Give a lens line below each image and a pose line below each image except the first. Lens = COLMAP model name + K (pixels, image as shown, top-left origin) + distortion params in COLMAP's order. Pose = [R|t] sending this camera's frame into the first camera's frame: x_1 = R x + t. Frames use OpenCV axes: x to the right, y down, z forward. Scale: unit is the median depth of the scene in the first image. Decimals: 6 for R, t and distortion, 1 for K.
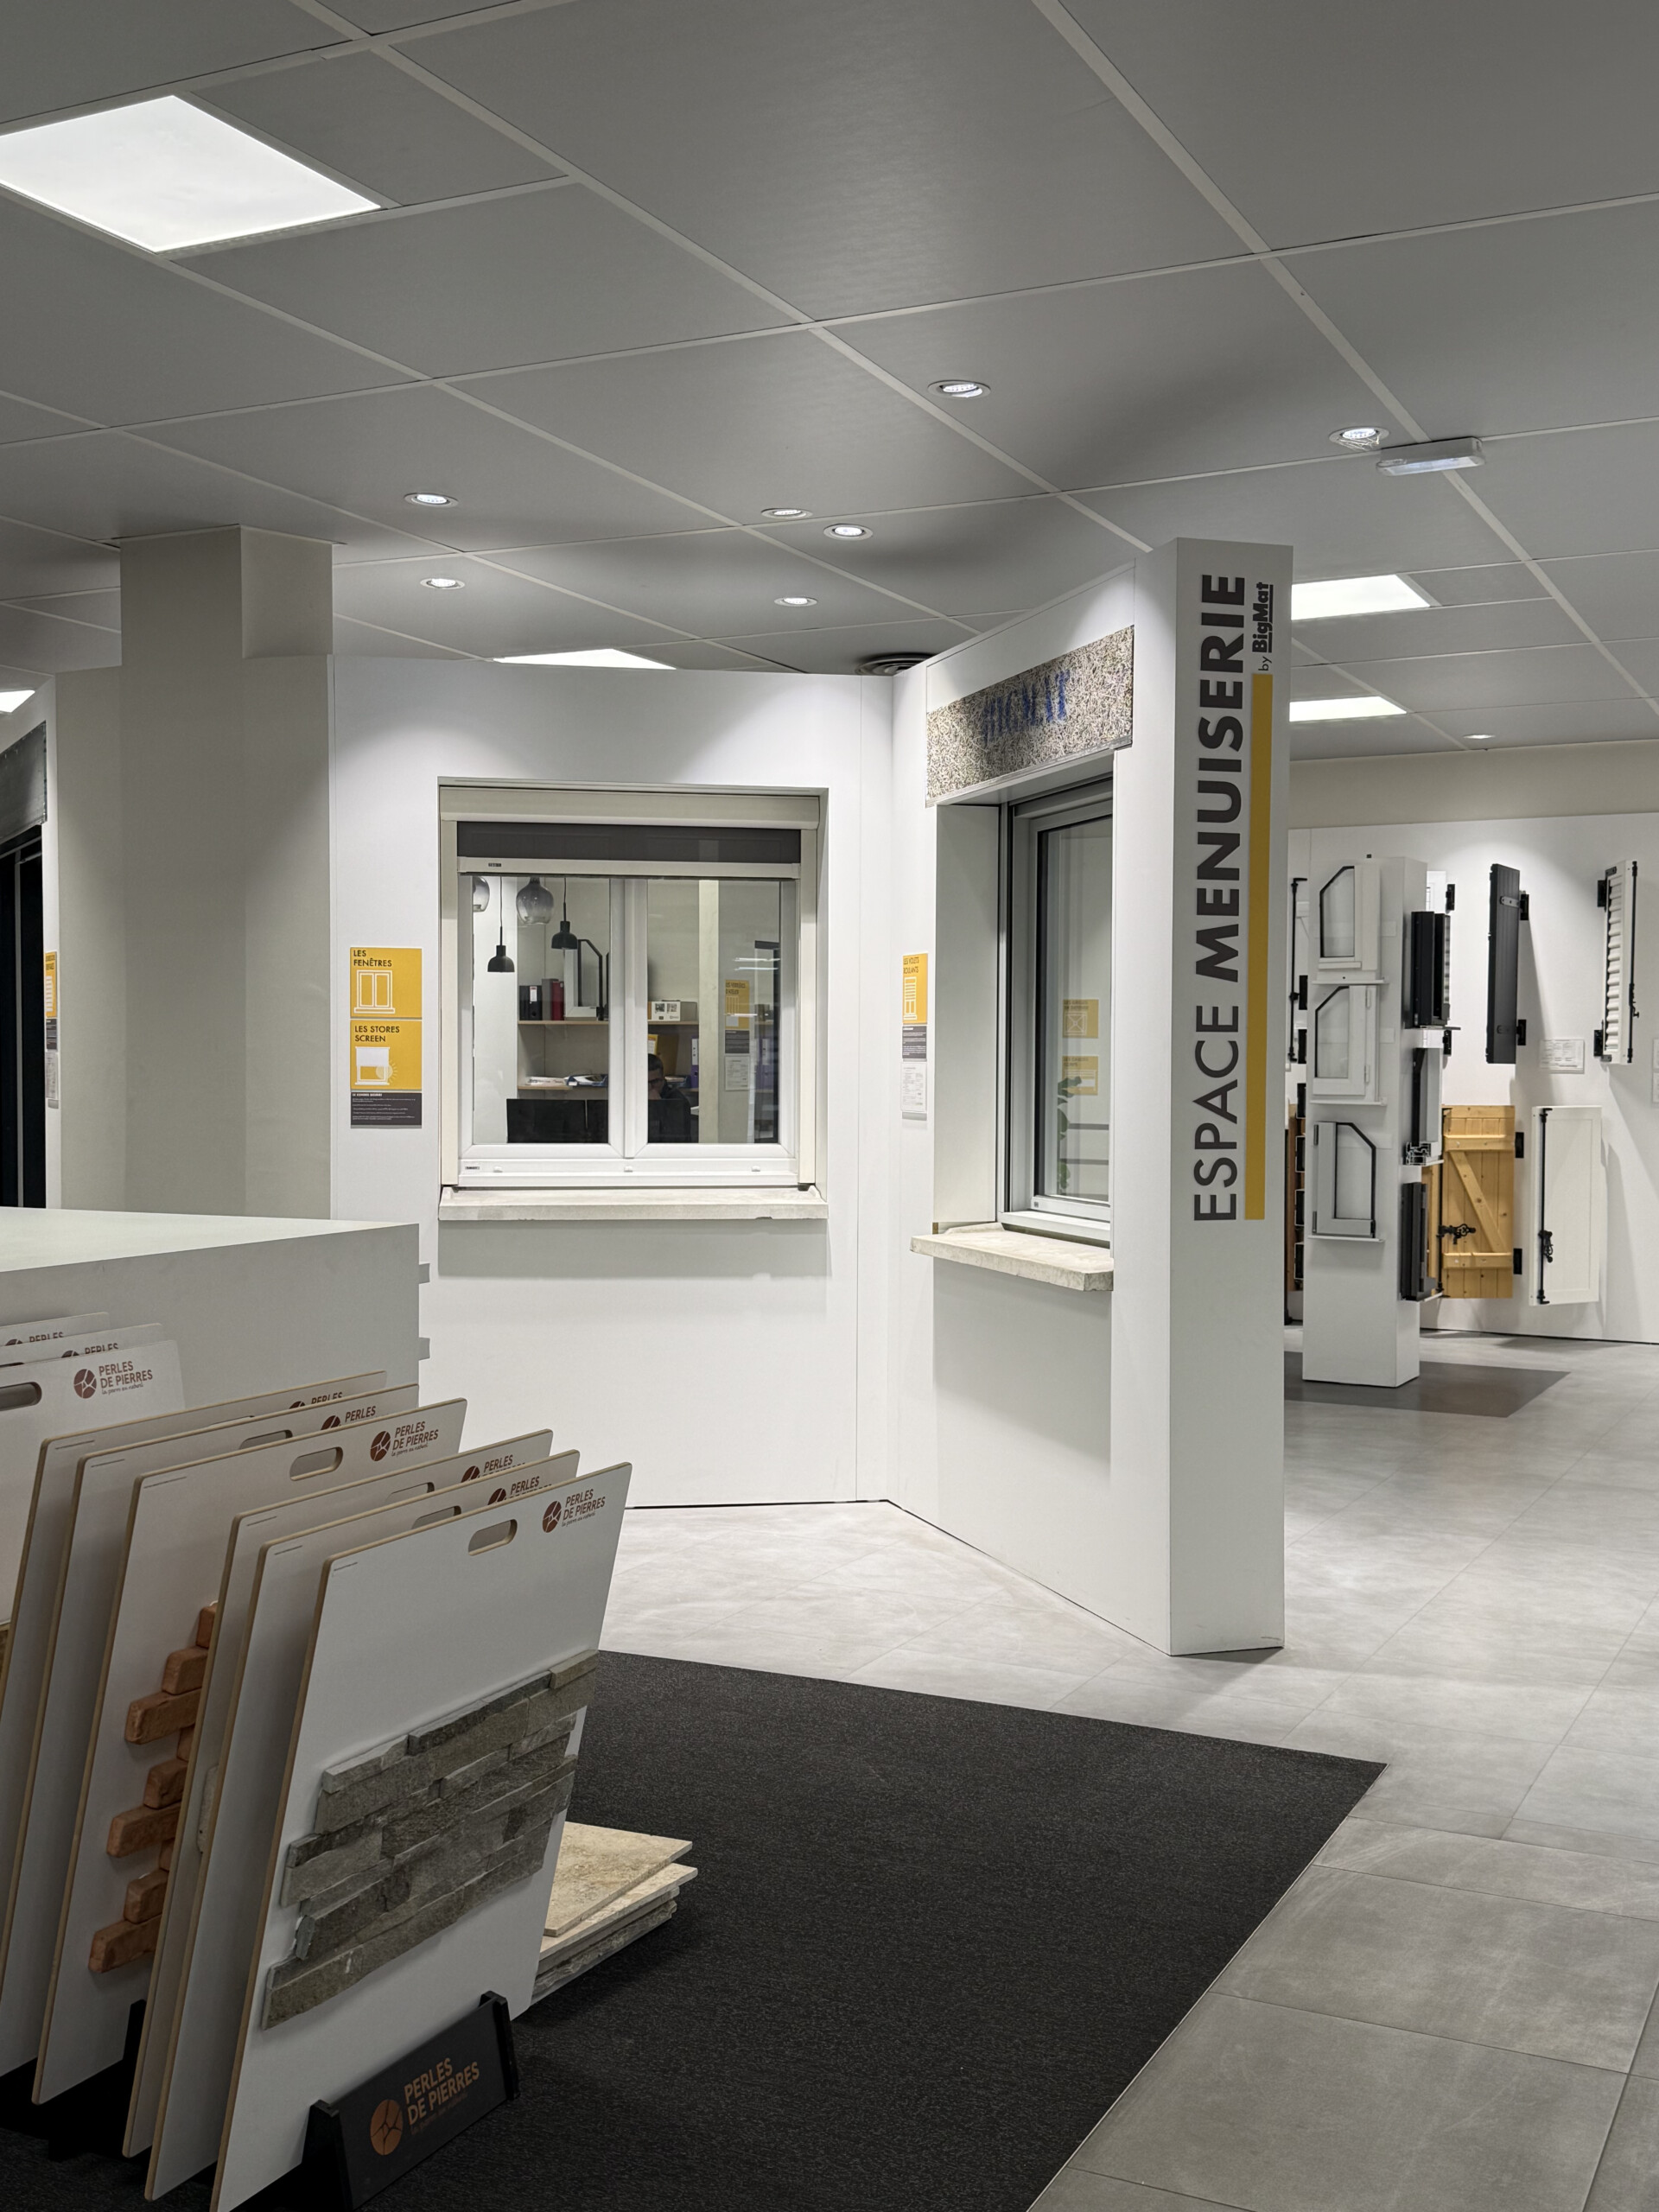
lens RADIAL K [[2232.2, 0, 829.5], [0, 2232.2, 1106.0], [0, 0, 1]] dist [0.200182, -0.413409]
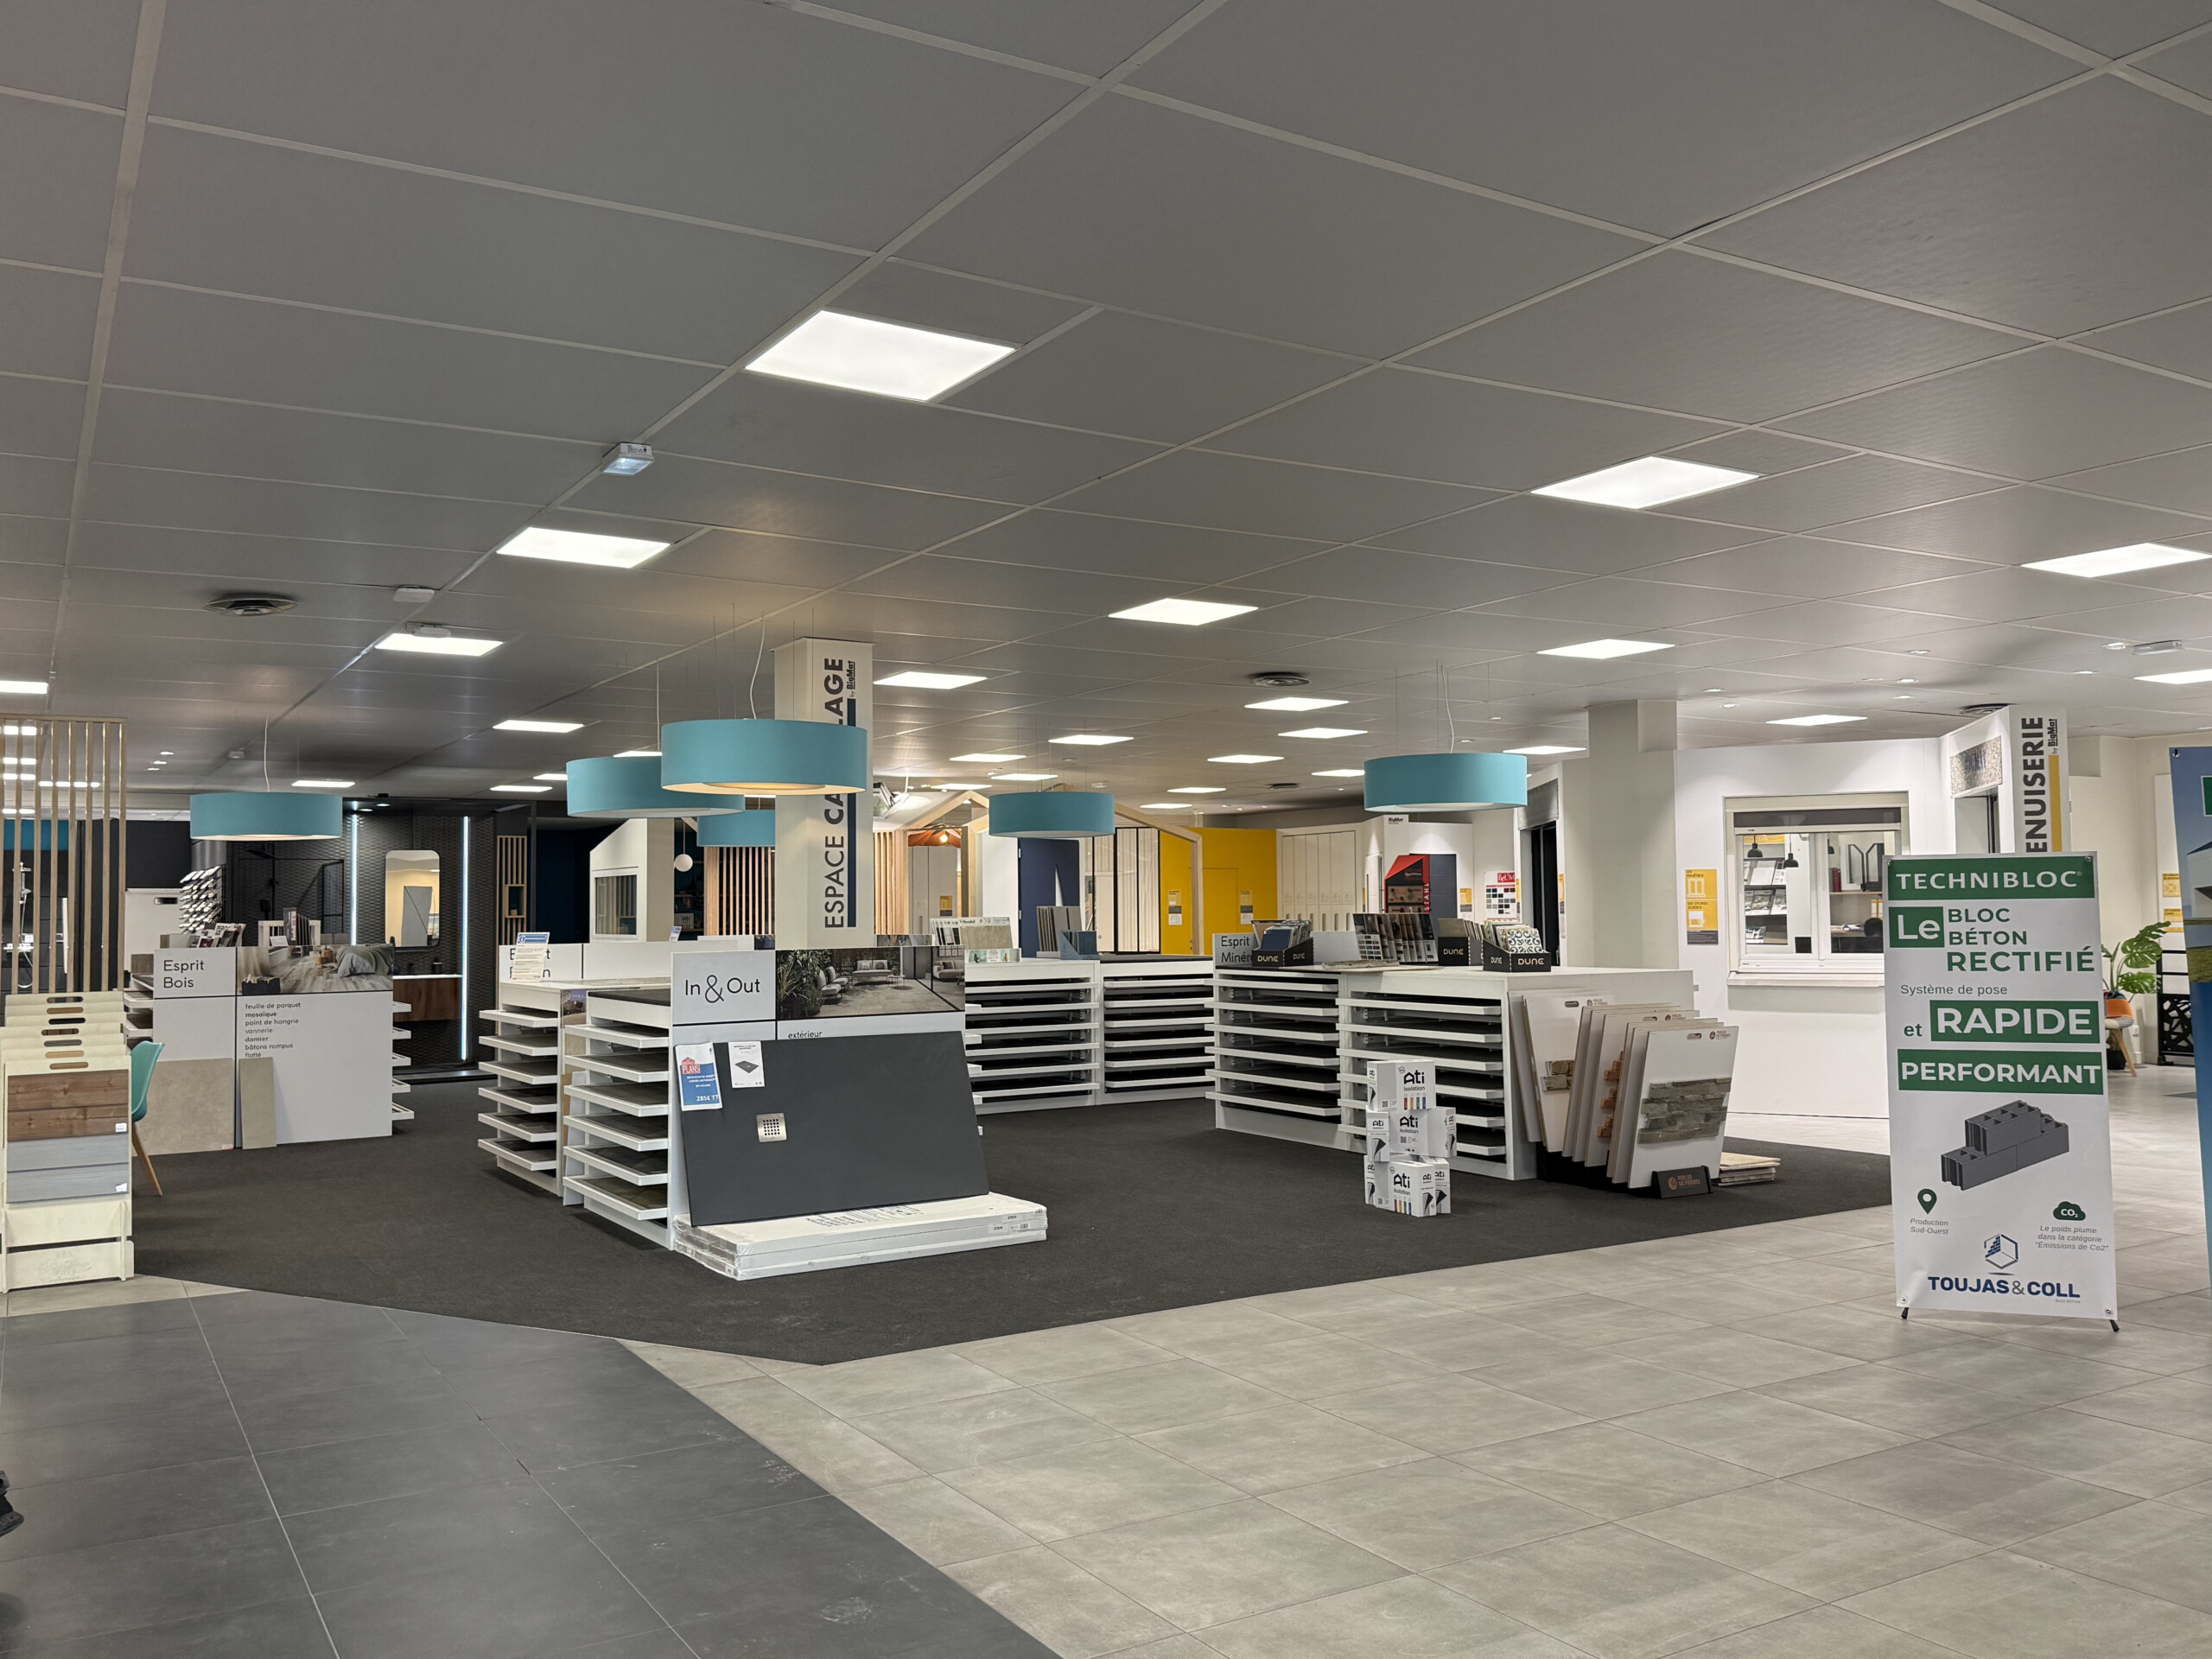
lens RADIAL K [[1757.4, 0, 1142.4], [0, 1757.4, 835.4], [0, 0, 1]] dist [0.181589, -0.370120]
pose [[0.855777, -0.037374, -0.515993, 0.348608], [0.002741, 0.997701, -0.067718, 0.025636], [0.517338, 0.056537, 0.853912, -1.175463]]
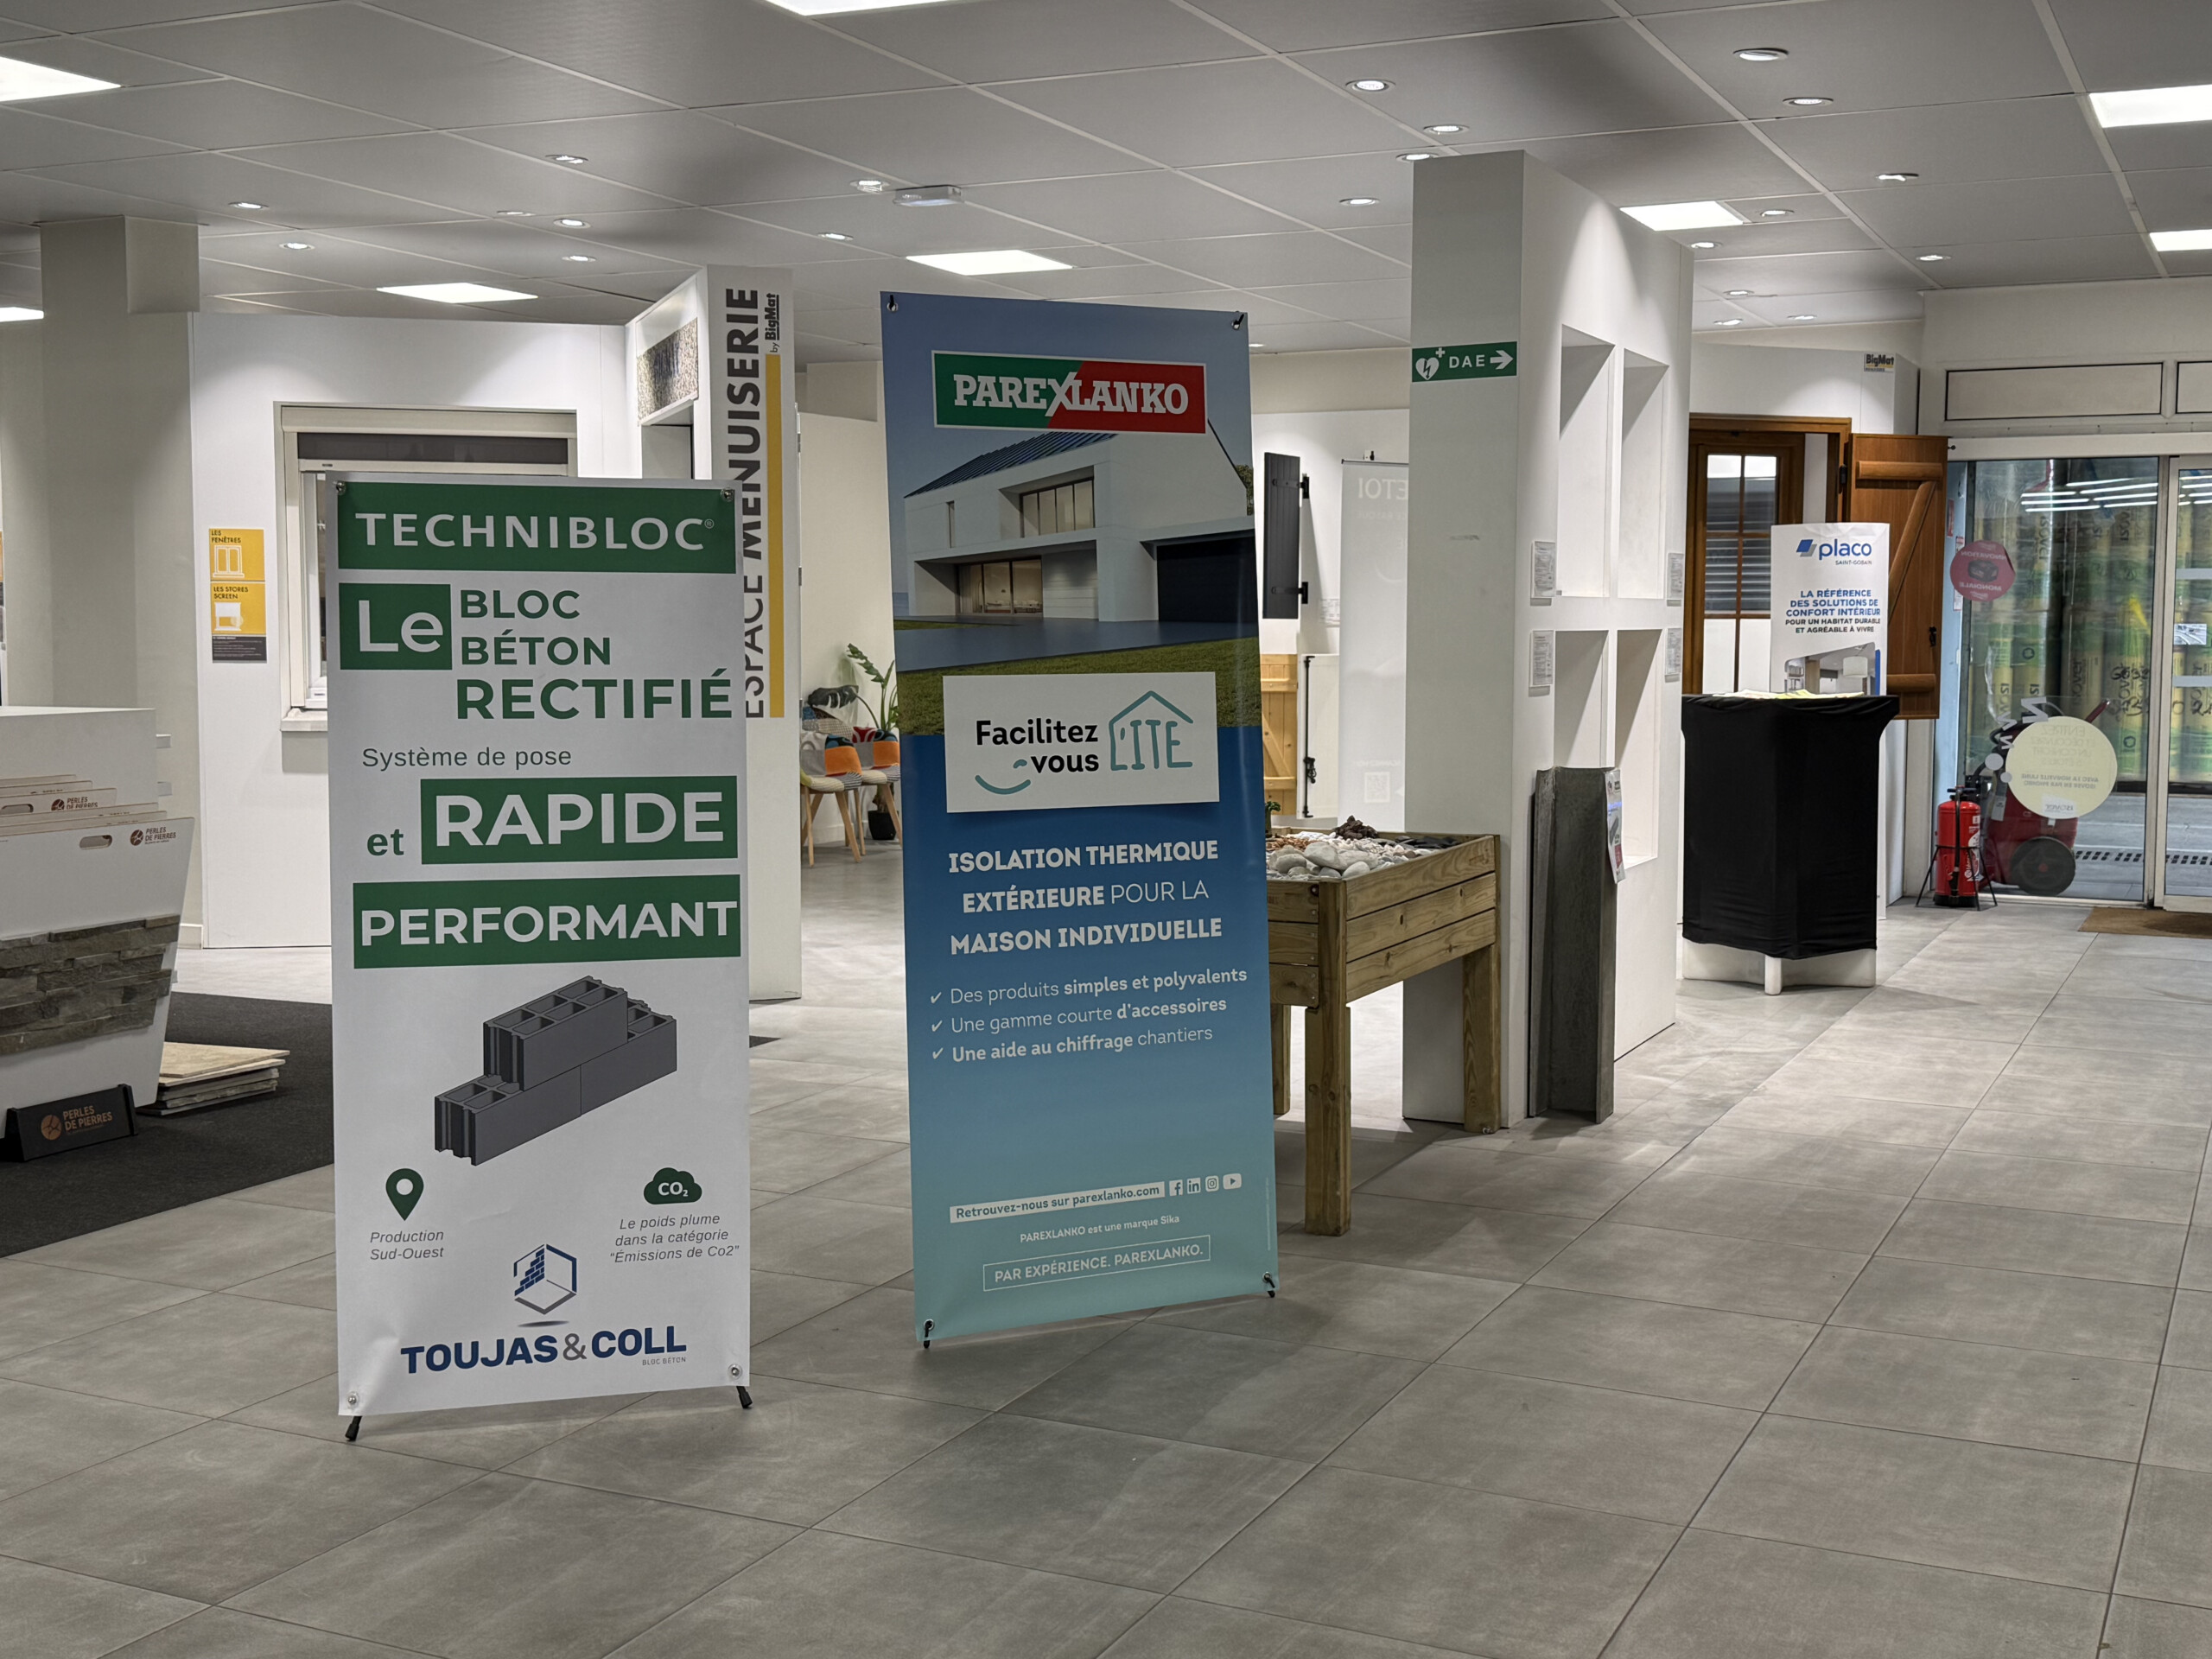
lens RADIAL K [[2481.0, 0, 1106.0], [0, 2481.0, 777.9], [0, 0, 1]] dist [0.186641, -0.428701]
pose [[0.999785, -0.003346, 0.020455, 0.378827], [0.002494, 0.999132, 0.041571, 0.022309], [-0.020576, -0.041511, 0.998926, -0.682689]]
